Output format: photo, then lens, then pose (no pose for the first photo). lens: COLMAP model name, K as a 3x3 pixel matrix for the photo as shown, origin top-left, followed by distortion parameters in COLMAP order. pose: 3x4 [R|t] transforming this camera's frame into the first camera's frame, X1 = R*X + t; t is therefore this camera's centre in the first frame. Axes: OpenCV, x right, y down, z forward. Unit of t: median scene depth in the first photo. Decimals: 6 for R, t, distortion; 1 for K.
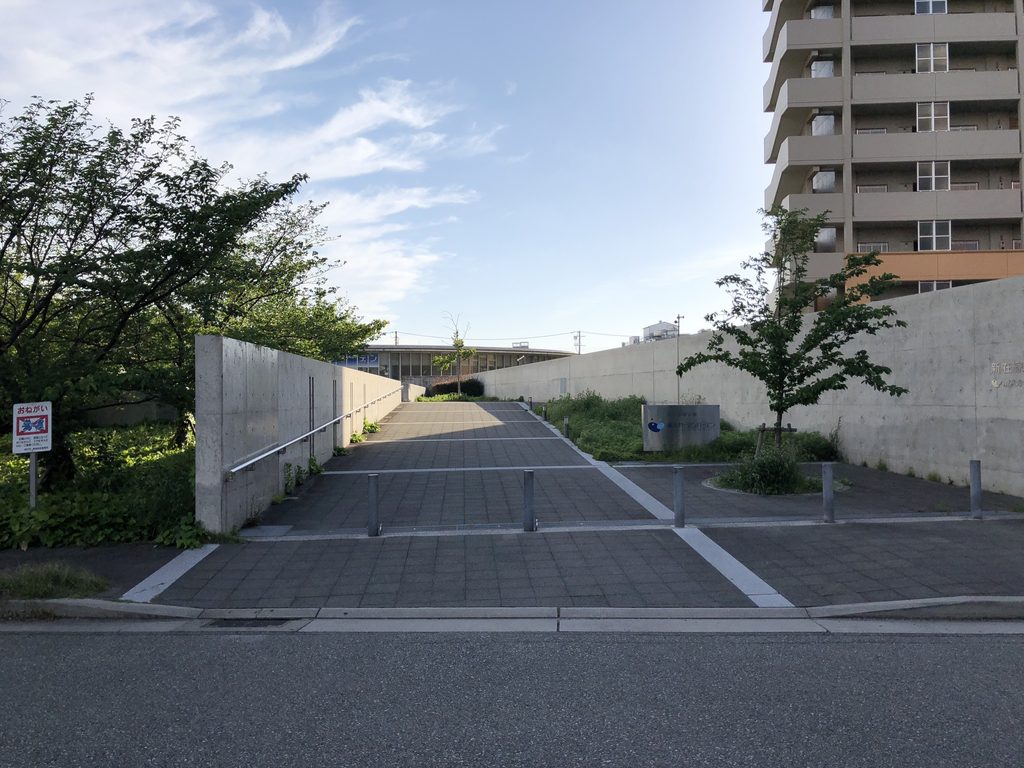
lens RADIAL K [[824.6, 0, 516.2], [0, 824.6, 380.1], [0, 0, 1]] dist [0.018661, -0.005996]
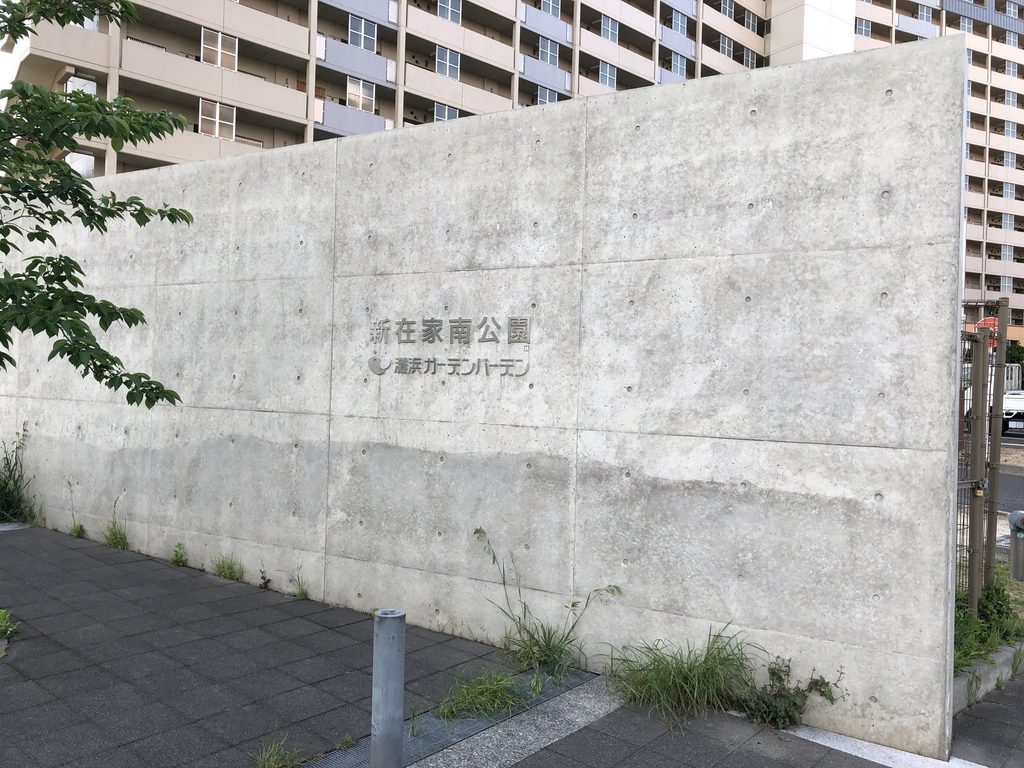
lens RADIAL K [[824.6, 0, 516.2], [0, 824.6, 380.1], [0, 0, 1]] dist [0.018661, -0.005996]
pose [[0.672259, 0.030879, 0.739672, 0.282721], [-0.049605, 0.998763, 0.003388, 0.006268], [-0.738652, -0.038969, 0.672959, 0.605234]]
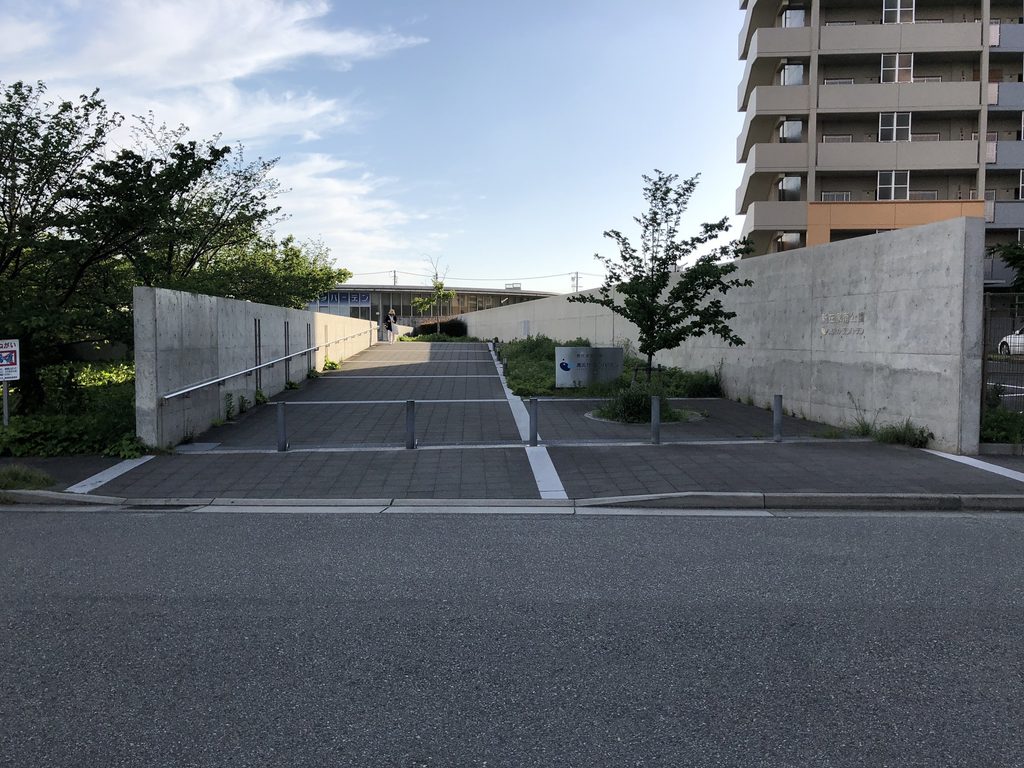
lens RADIAL K [[823.7, 0, 525.8], [0, 823.7, 386.1], [0, 0, 1]] dist [0.014662, 0.002921]
pose [[0.999951, 0.009661, 0.001966, 0.140818], [-0.009787, 0.996725, 0.080270, -0.007980], [-0.001184, -0.080286, 0.996771, -0.167268]]
